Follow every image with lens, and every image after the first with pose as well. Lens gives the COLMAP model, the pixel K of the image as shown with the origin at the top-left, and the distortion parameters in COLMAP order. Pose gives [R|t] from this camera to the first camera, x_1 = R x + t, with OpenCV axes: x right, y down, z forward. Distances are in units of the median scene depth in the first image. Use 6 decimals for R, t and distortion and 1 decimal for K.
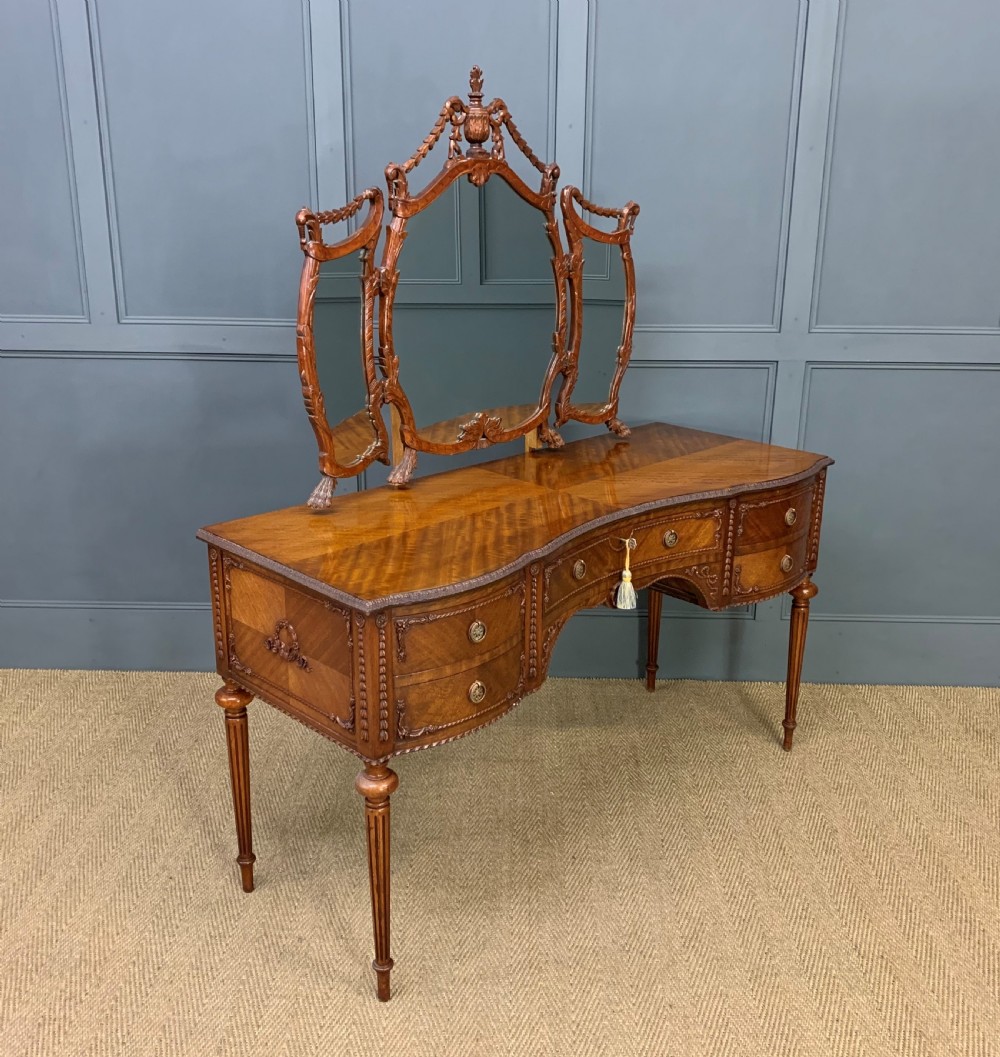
lens RADIAL K [[1124.0, 0, 504.7], [0, 1124.0, 548.0], [0, 0, 1]] dist [0.038597, 0.000000]
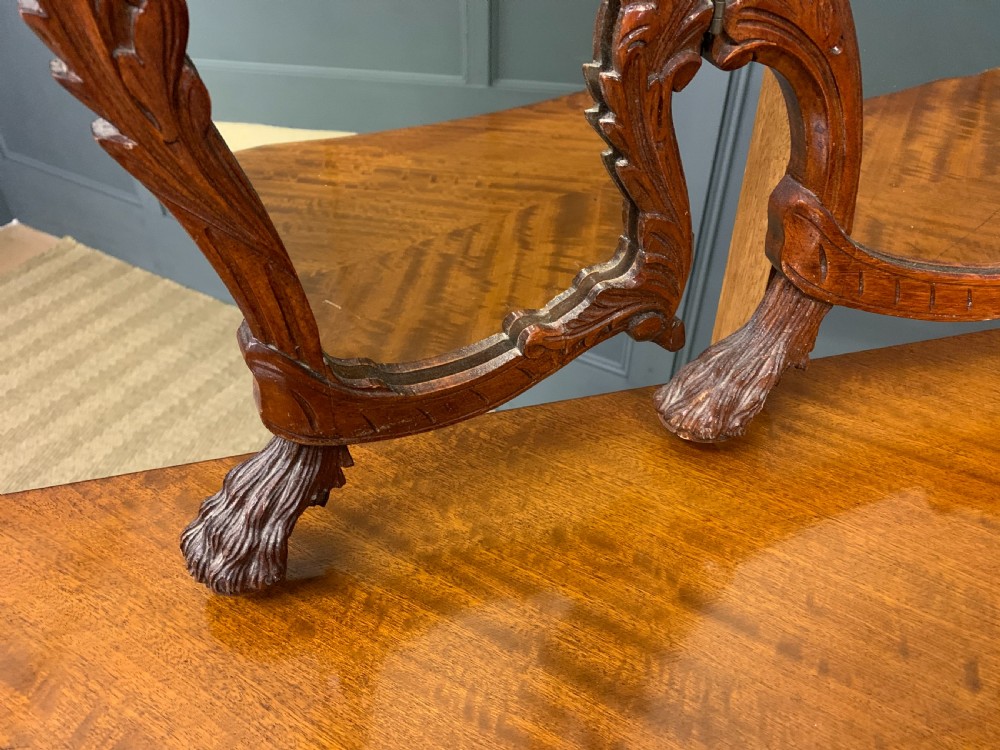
lens RADIAL K [[769.3, 0, 485.6], [0, 769.3, 366.8], [0, 0, 1]] dist [0.026609, -0.018666]
pose [[0.865033, 0.303246, -0.399700, -0.077571], [-0.154505, 0.918961, 0.362820, -0.128034], [0.477332, -0.252096, 0.841785, 0.900910]]
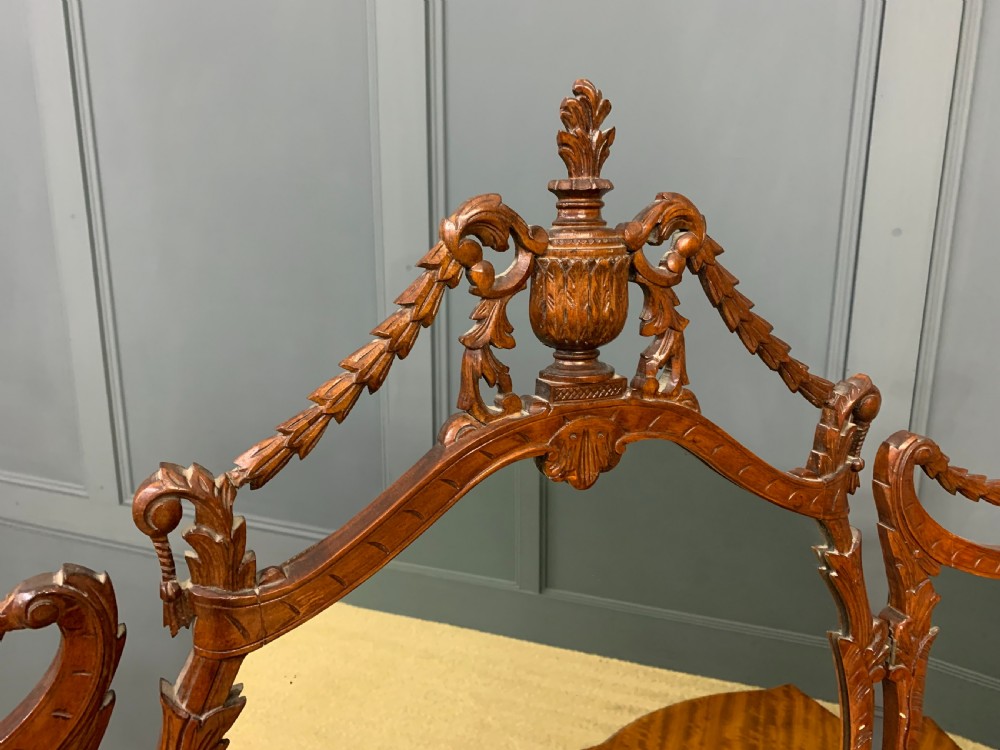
lens RADIAL K [[769.3, 0, 491.0], [0, 769.3, 374.3], [0, 0, 1]] dist [0.026609, -0.018666]
pose [[0.935394, 0.070557, -0.346498, 0.023615], [-0.107115, 0.990389, -0.087493, -0.347916], [0.336994, 0.118955, 0.933962, 0.849842]]
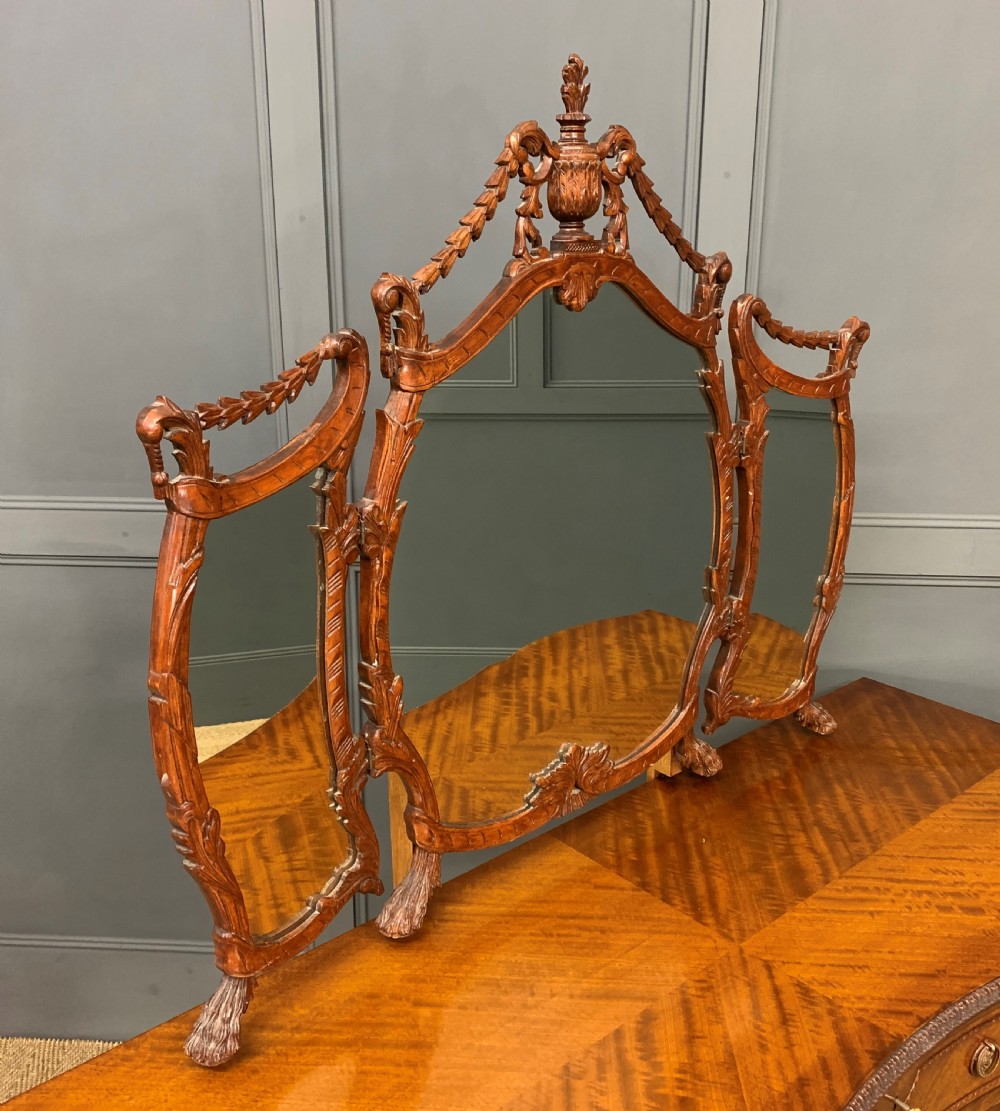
lens RADIAL K [[1130.2, 0, 499.9], [0, 1130.2, 552.2], [0, 0, 1]] dist [0.075672, 0.000000]
pose [[0.999091, 0.006778, -0.042097, -0.036087], [-0.007769, 0.999696, -0.023418, -0.218501], [0.041925, 0.023724, 0.998839, 0.552179]]
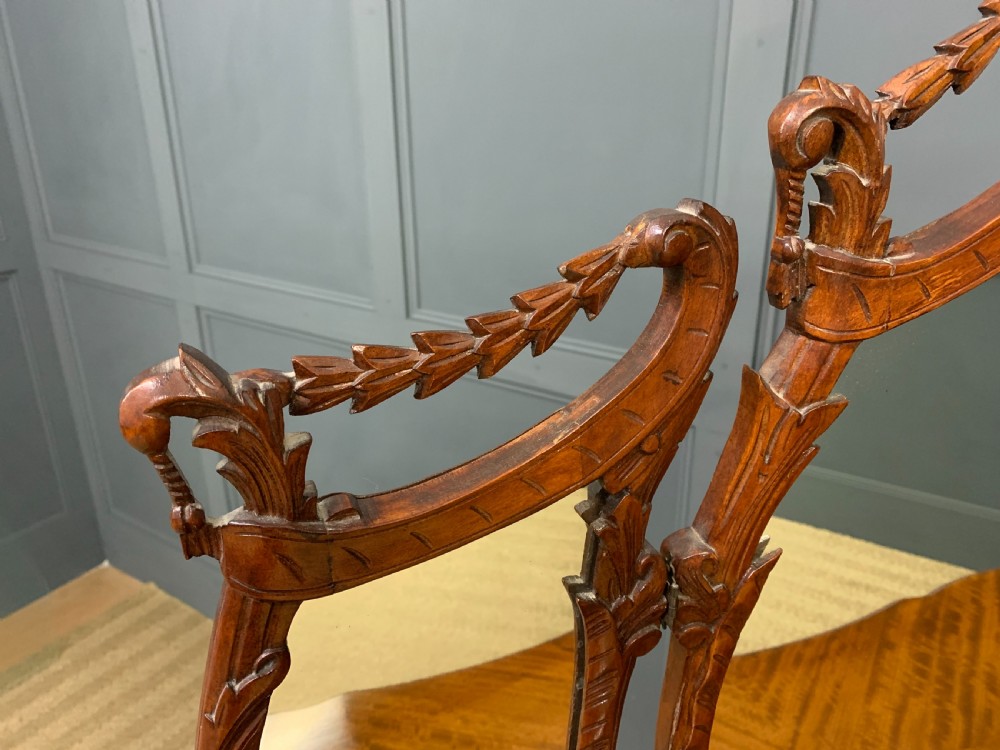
lens RADIAL K [[769.3, 0, 493.8], [0, 769.3, 368.3], [0, 0, 1]] dist [0.026609, -0.018666]
pose [[0.836079, 0.176301, -0.519510, -0.067378], [-0.157196, 0.984238, 0.081028, -0.289695], [0.525606, 0.013919, 0.850614, 0.845948]]
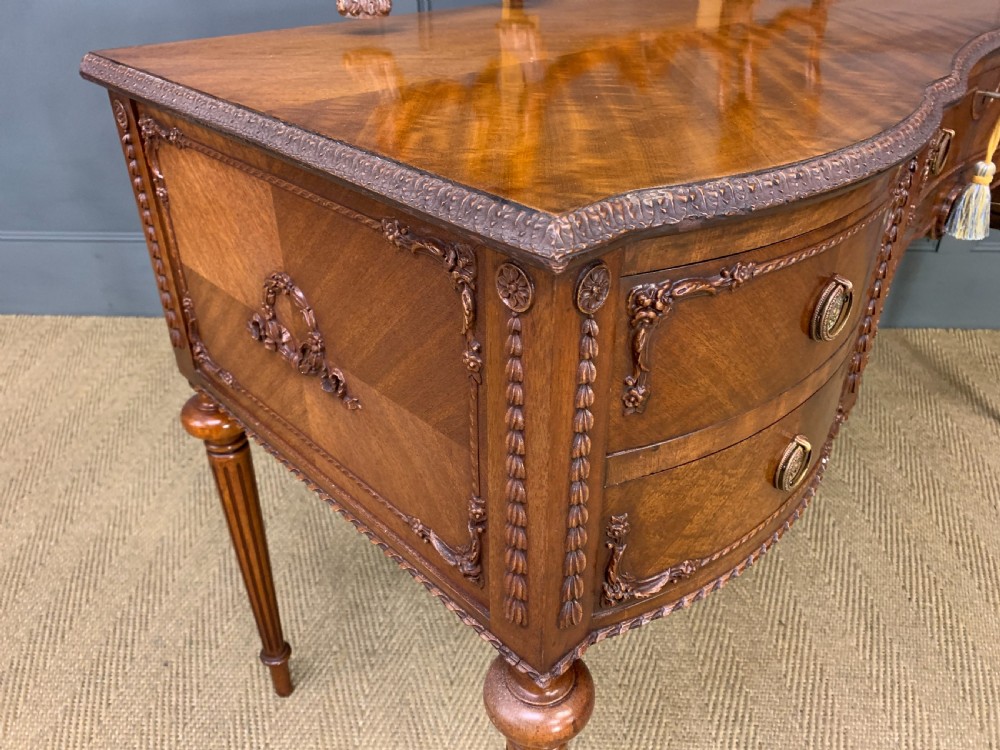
lens RADIAL K [[769.3, 0, 508.1], [0, 769.3, 378.5], [0, 0, 1]] dist [0.026609, -0.018666]
pose [[0.999985, -0.004002, -0.003806, -0.105836], [0.004774, 0.972882, 0.231253, 0.034456], [0.002778, -0.231267, 0.972886, 0.660985]]
